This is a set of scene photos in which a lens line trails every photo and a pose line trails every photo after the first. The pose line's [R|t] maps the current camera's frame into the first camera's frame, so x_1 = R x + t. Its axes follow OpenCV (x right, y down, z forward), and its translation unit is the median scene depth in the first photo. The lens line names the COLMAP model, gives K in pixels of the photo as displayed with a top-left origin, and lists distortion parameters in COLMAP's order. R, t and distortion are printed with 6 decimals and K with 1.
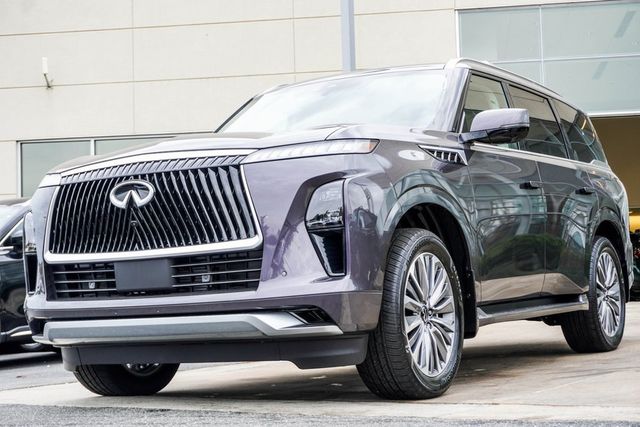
lens RADIAL K [[1126.2, 0, 321.2], [0, 1126.2, 214.1], [0, 0, 1]] dist [0.033532, 0.000000]
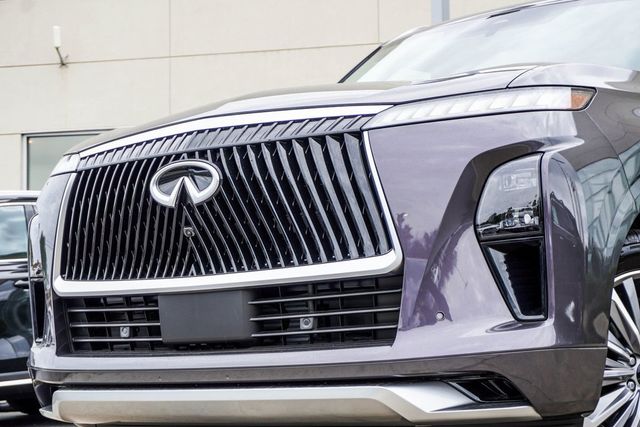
lens RADIAL K [[1366.9, 0, 319.1], [0, 1366.9, 213.4], [0, 0, 1]] dist [-0.028312, 0.000000]
pose [[0.994480, -0.007438, -0.104660, -0.019624], [0.006984, 0.999965, -0.004705, 0.002462], [0.104691, 0.003948, 0.994497, 0.279537]]
